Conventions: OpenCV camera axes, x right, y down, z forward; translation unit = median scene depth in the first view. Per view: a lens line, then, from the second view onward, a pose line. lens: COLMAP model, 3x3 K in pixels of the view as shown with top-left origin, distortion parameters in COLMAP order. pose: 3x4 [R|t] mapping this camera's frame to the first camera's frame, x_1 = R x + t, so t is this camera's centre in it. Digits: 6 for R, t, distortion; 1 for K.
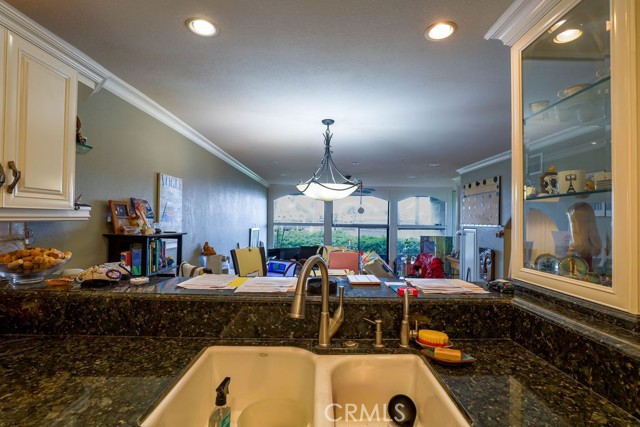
lens RADIAL K [[314.9, 0, 326.8], [0, 314.9, 216.4], [0, 0, 1]] dist [-0.024690, 0.001105]
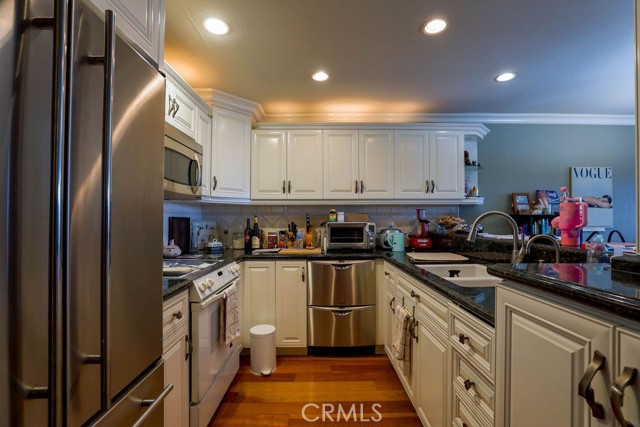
lens RADIAL K [[291.9, 0, 323.1], [0, 291.9, 216.4], [0, 0, 1]] dist [-0.033413, 0.000649]
pose [[-0.001734, -0.036415, -0.999335, 0.781013], [0.010097, 0.999285, -0.036431, 0.114920], [0.999948, -0.010154, -0.001365, 0.057135]]
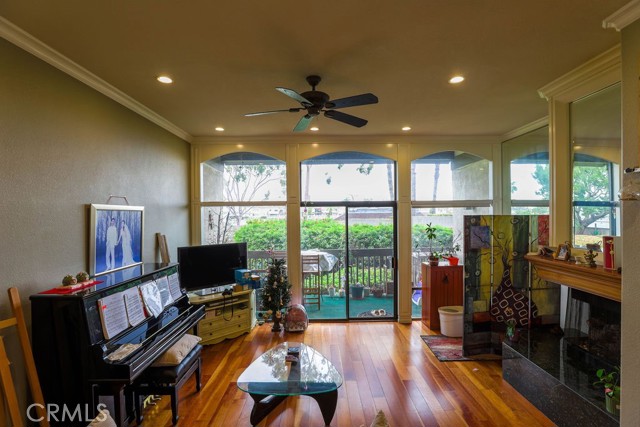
lens RADIAL K [[291.9, 0, 323.1], [0, 291.9, 216.4], [0, 0, 1]] dist [-0.033413, 0.000649]
pose [[0.999687, -0.025019, -0.000034, 0.252431], [0.025014, 0.999460, 0.021291, 0.176803], [-0.000499, -0.021286, 0.999773, 1.950351]]
